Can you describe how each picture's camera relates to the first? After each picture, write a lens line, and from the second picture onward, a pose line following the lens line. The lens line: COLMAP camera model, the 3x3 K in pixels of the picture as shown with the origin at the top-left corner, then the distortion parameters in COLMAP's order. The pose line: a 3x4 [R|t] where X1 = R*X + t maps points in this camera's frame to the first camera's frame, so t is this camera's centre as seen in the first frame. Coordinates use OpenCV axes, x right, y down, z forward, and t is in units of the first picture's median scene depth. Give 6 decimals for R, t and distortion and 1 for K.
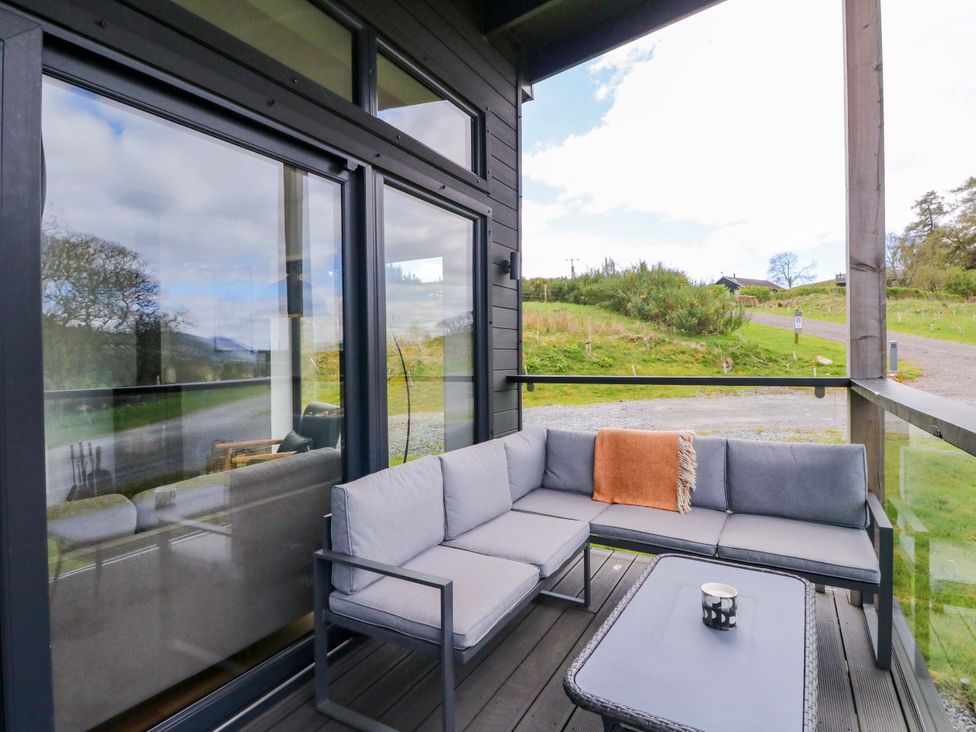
lens RADIAL K [[517.8, 0, 491.9], [0, 517.8, 357.5], [0, 0, 1]] dist [-0.001371, -0.011261]
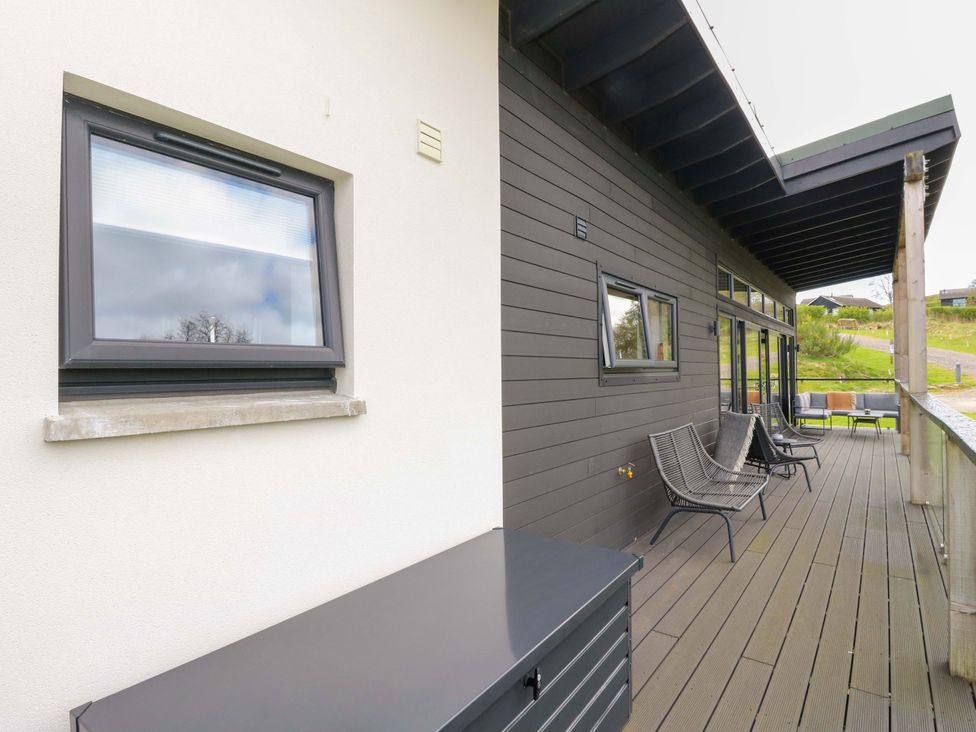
lens RADIAL K [[517.8, 0, 491.9], [0, 517.8, 357.5], [0, 0, 1]] dist [-0.001371, -0.011261]
pose [[0.990488, -0.000305, -0.137601, -0.319331], [-0.003484, 0.999621, -0.027294, -0.000975], [0.137557, 0.027514, 0.990112, -0.580467]]
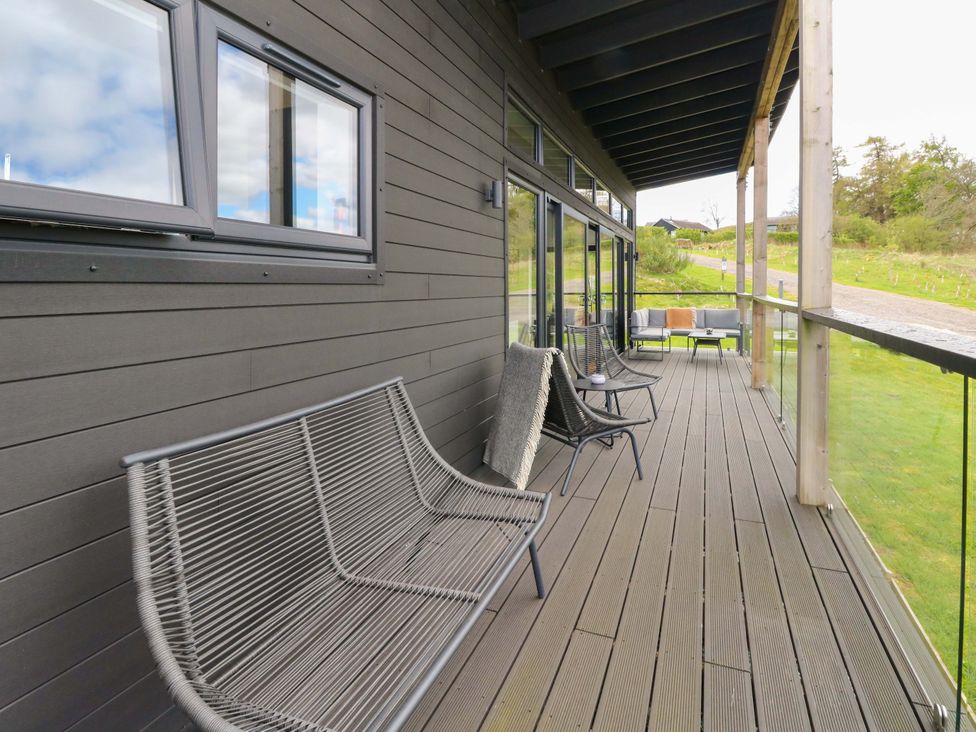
lens RADIAL K [[523.4, 0, 487.9], [0, 523.4, 287.2], [0, 0, 1]] dist [-0.002592, -0.000685]
pose [[0.993818, 0.009437, 0.110616, -0.239737], [-0.009044, 0.999951, -0.004058, 0.005379], [-0.110649, 0.003033, 0.993855, -0.405804]]
